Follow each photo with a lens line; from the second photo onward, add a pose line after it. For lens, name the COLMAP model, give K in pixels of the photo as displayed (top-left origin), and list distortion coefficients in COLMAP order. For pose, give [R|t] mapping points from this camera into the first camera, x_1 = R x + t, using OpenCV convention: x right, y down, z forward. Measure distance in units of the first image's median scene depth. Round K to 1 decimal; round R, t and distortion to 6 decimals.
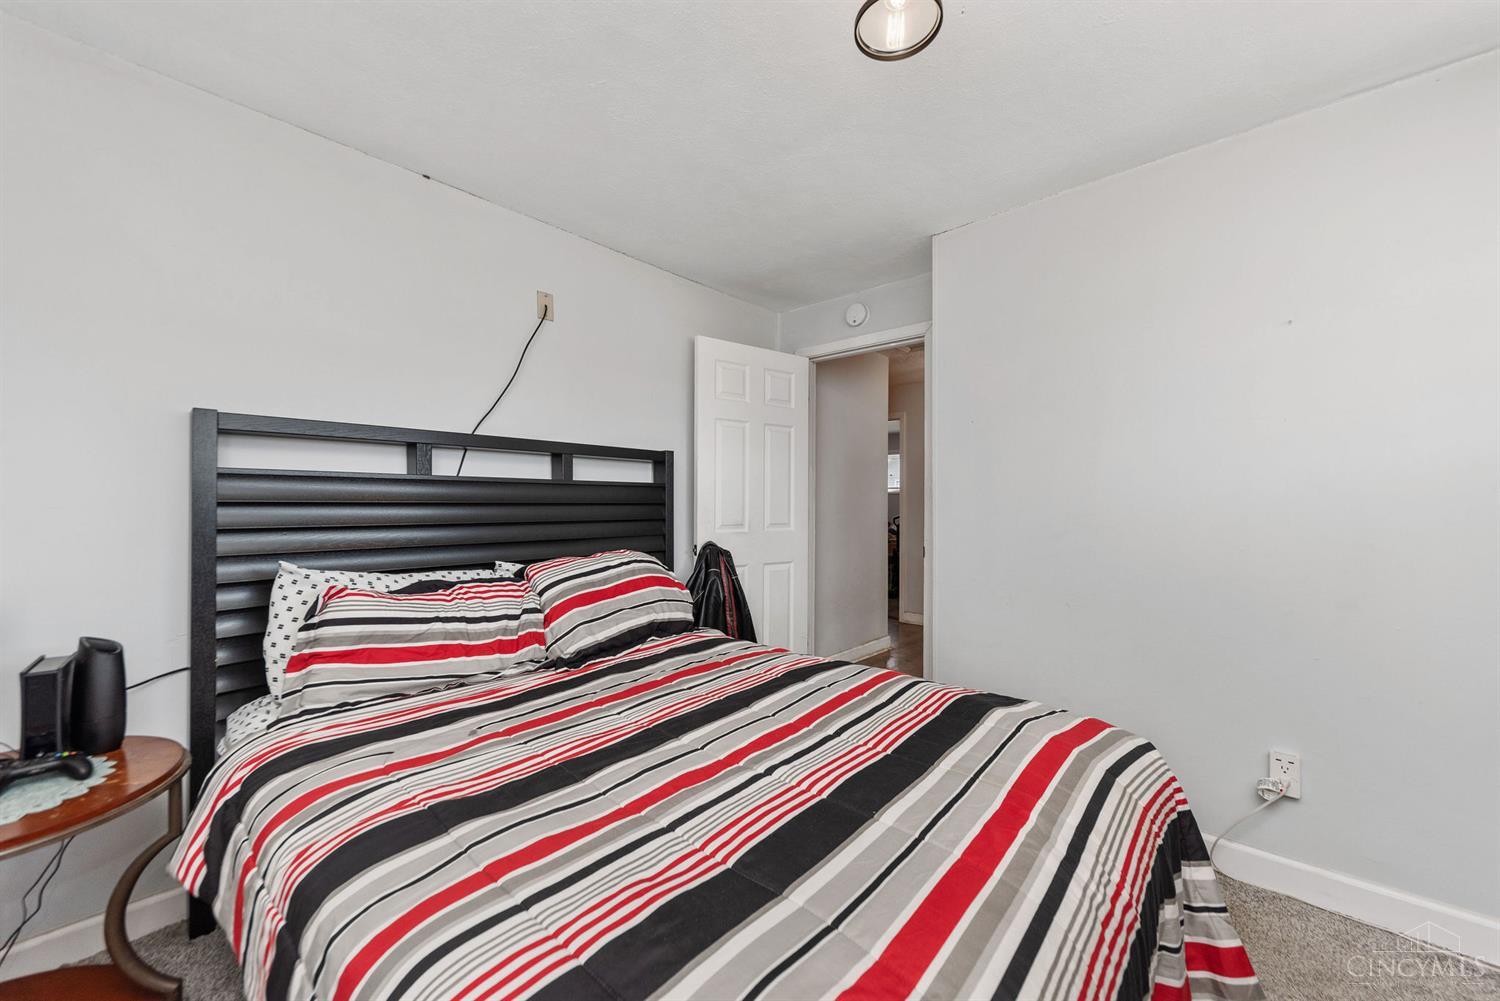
lens RADIAL K [[581.0, 0, 752.7], [0, 581.0, 496.3], [0, 0, 1]] dist [0.001529, 0.000024]
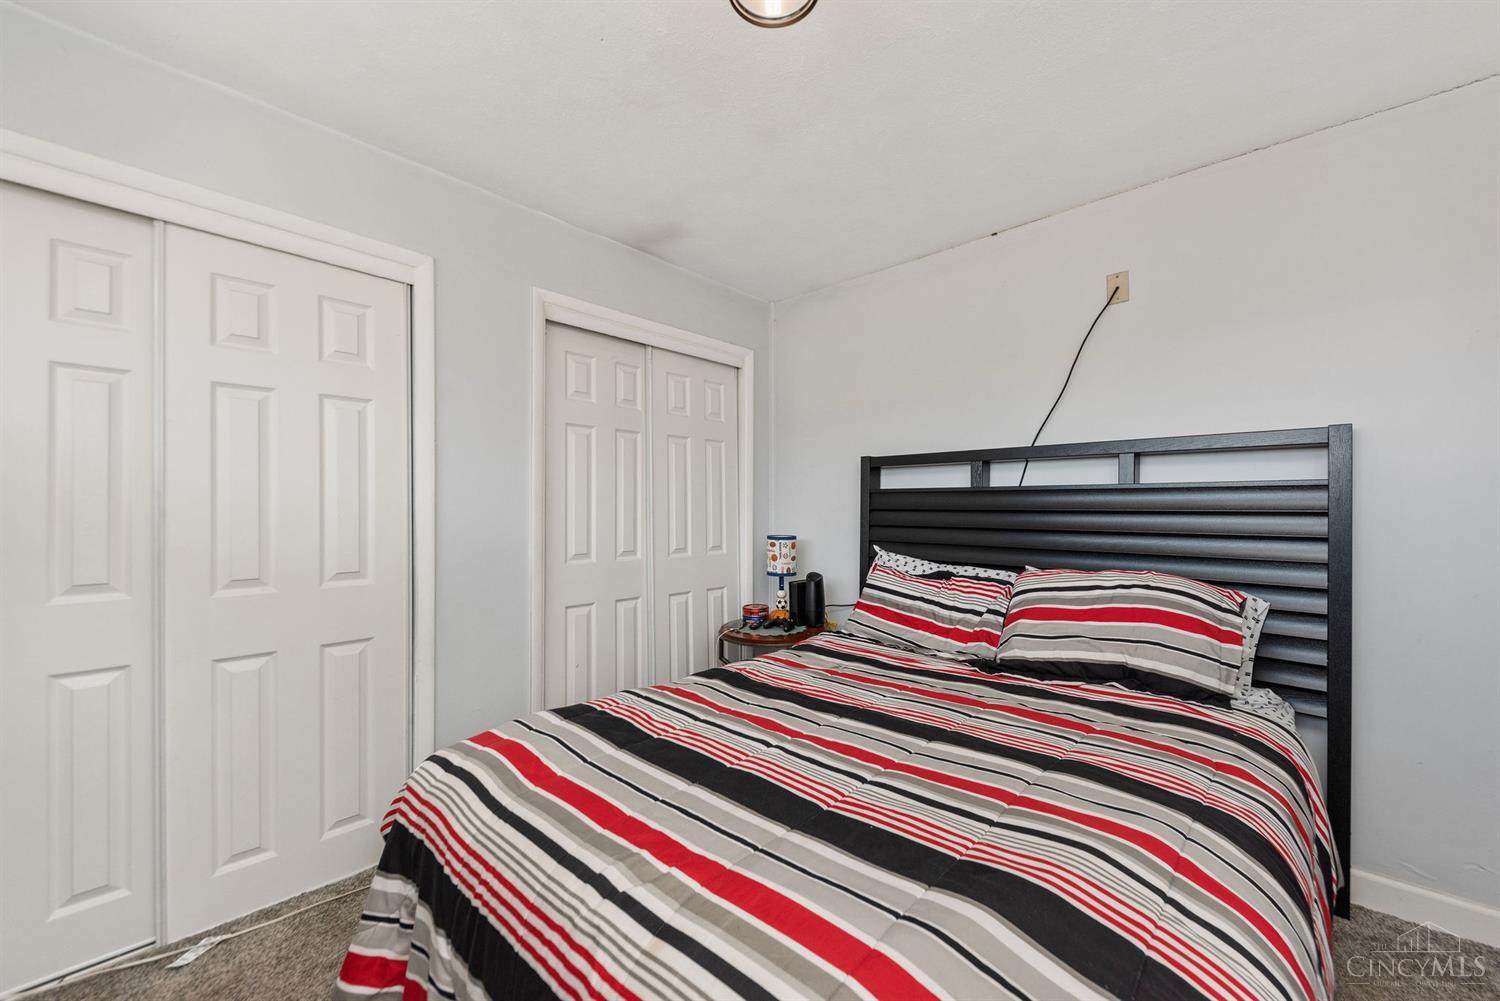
lens RADIAL K [[589.3, 0, 756.9], [0, 589.3, 508.8], [0, 0, 1]] dist [-0.001671, -0.000645]
pose [[-0.047380, -0.004923, -0.998865, 0.747149], [0.002361, 0.999985, -0.005041, 0.015393], [0.998874, -0.002597, -0.047367, 0.659872]]
